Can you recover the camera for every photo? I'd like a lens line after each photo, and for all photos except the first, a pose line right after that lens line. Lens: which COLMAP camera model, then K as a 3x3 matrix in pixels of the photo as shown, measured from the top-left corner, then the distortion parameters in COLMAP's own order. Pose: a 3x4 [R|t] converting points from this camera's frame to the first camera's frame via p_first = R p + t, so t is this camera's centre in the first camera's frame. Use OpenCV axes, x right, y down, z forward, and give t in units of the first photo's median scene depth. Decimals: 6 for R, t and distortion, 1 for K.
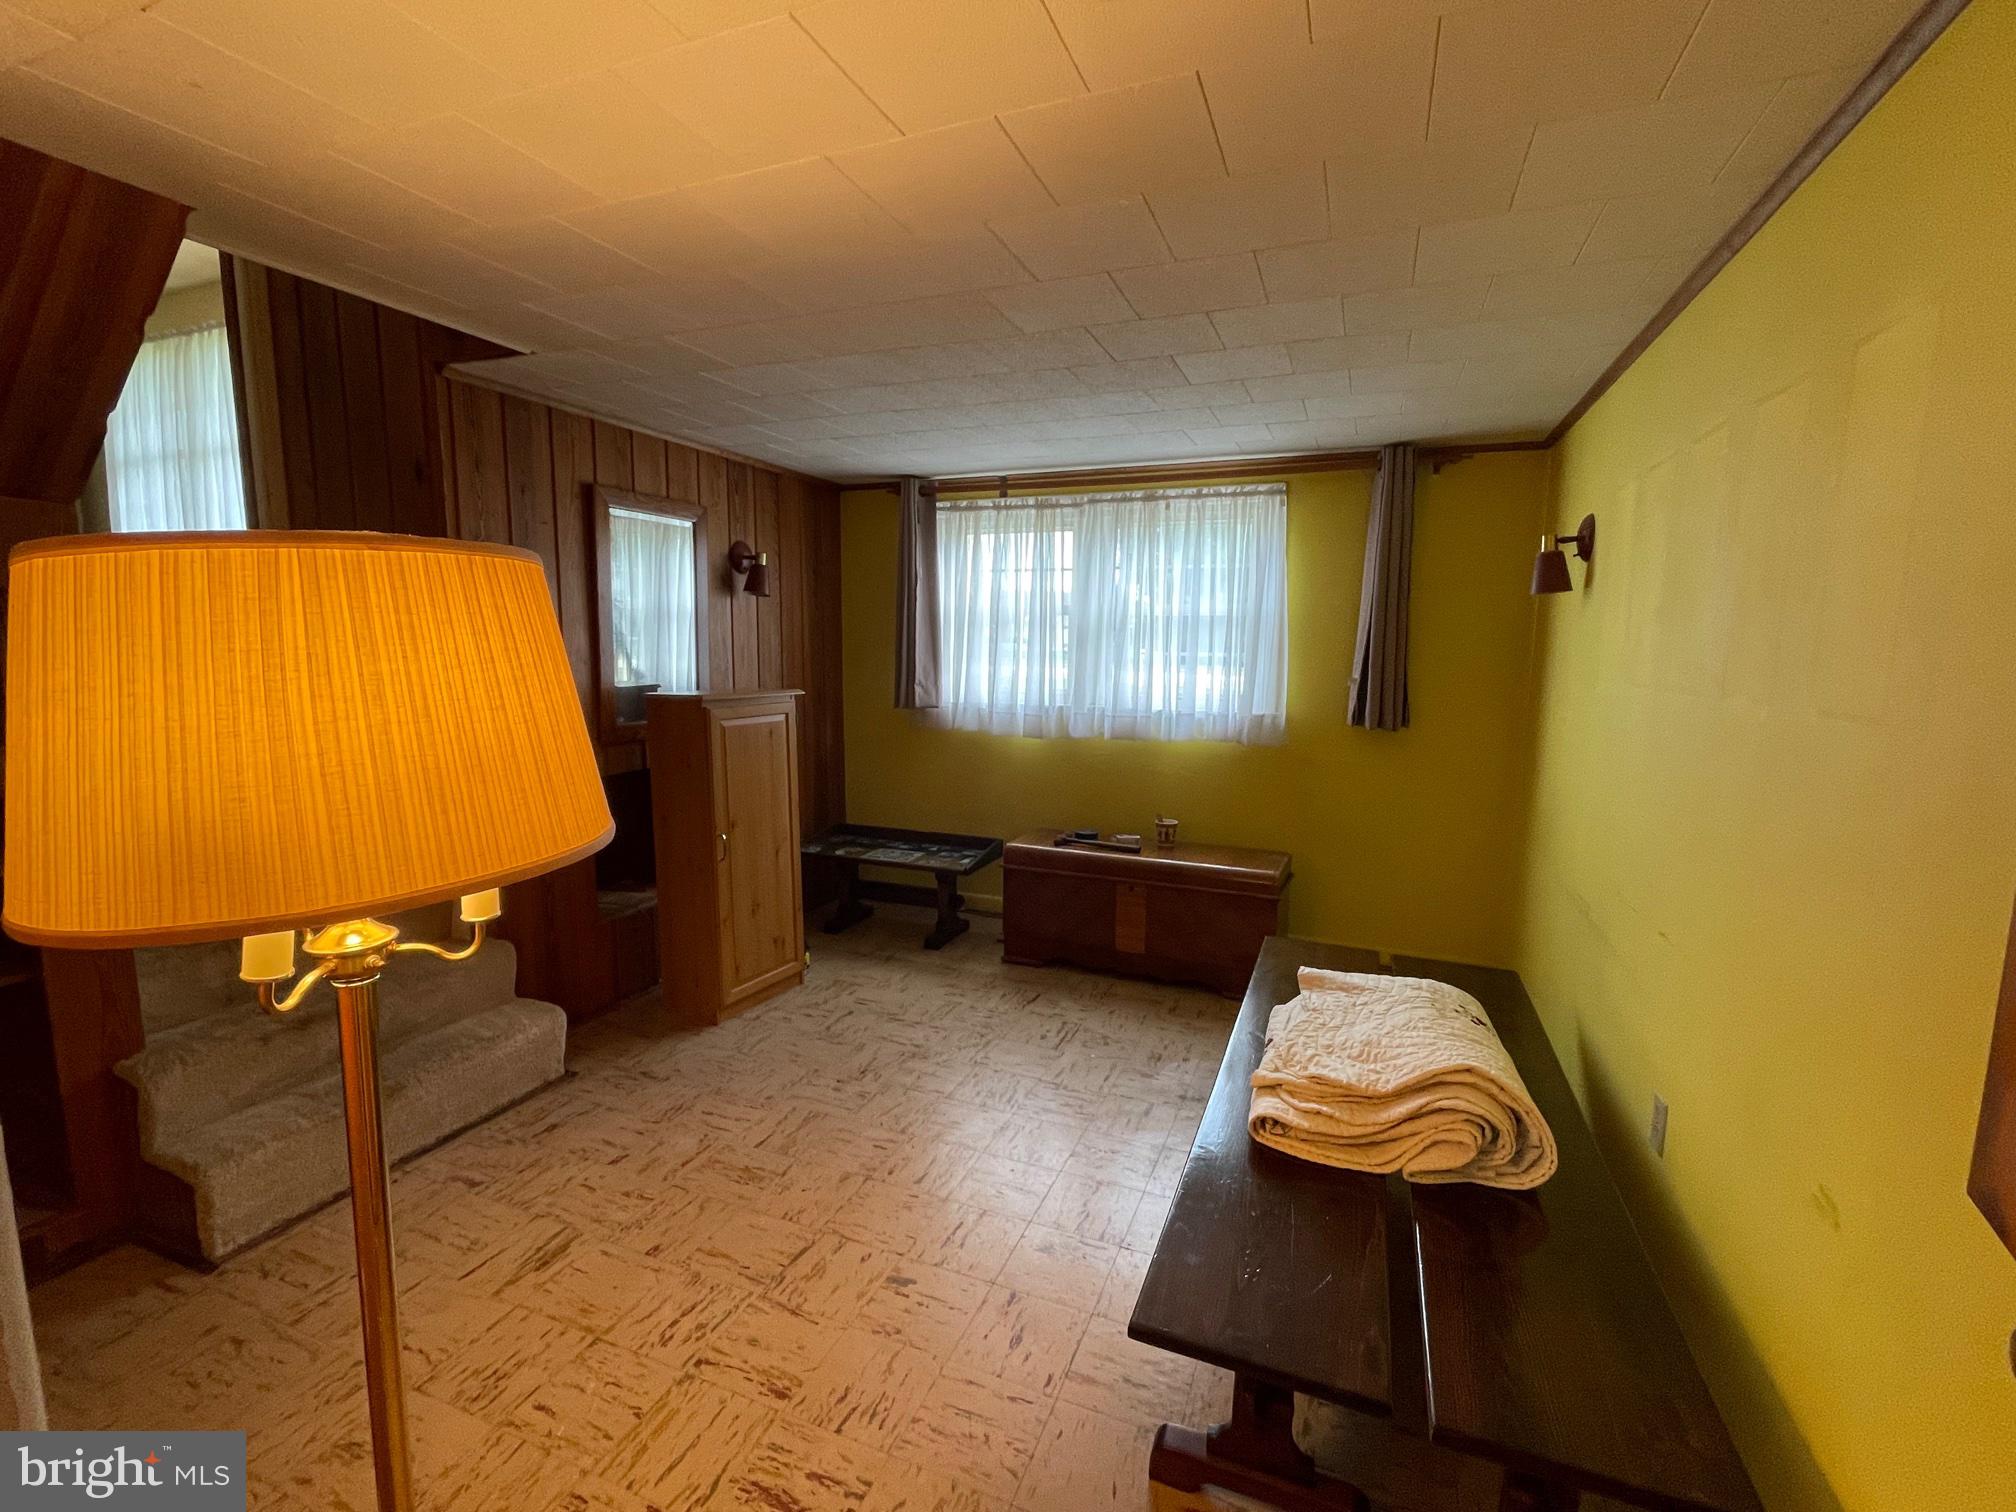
lens RADIAL K [[894.5, 0, 1006.5], [0, 894.5, 758.9], [0, 0, 1]] dist [-0.004021, -0.000021]
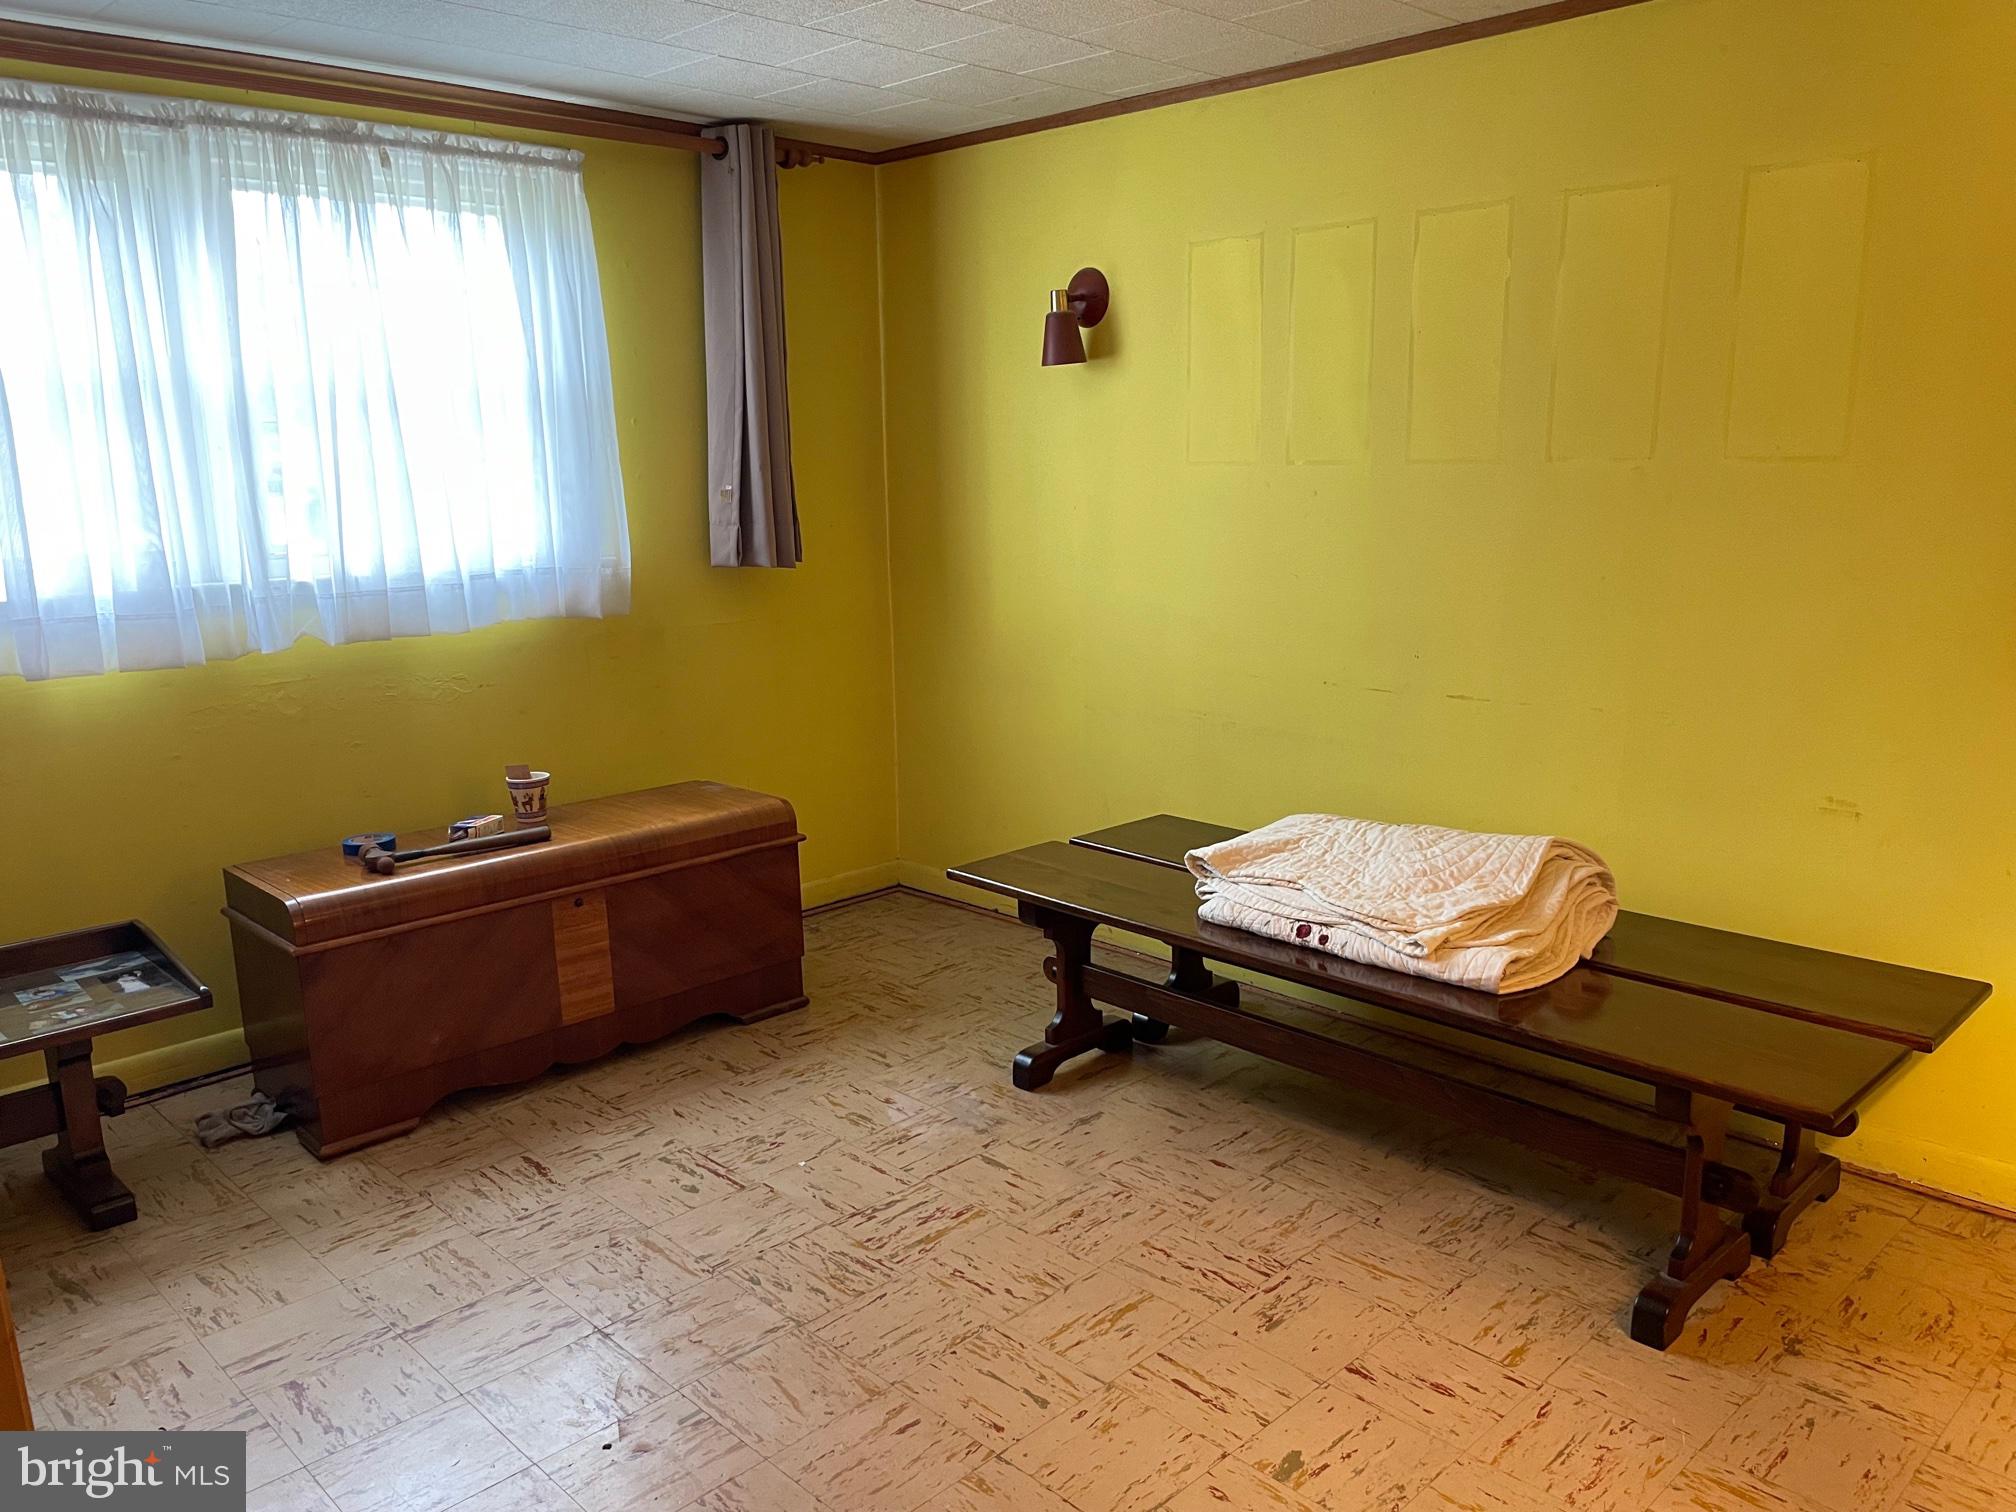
lens RADIAL K [[1529.7, 0, 1021.5], [0, 1529.7, 752.3], [0, 0, 1]] dist [0.089495, -0.121017]
pose [[0.383745, -0.197511, 0.902070, -0.567695], [0.141893, 0.977870, 0.153746, -0.046457], [-0.912473, 0.068998, 0.403277, 0.378607]]
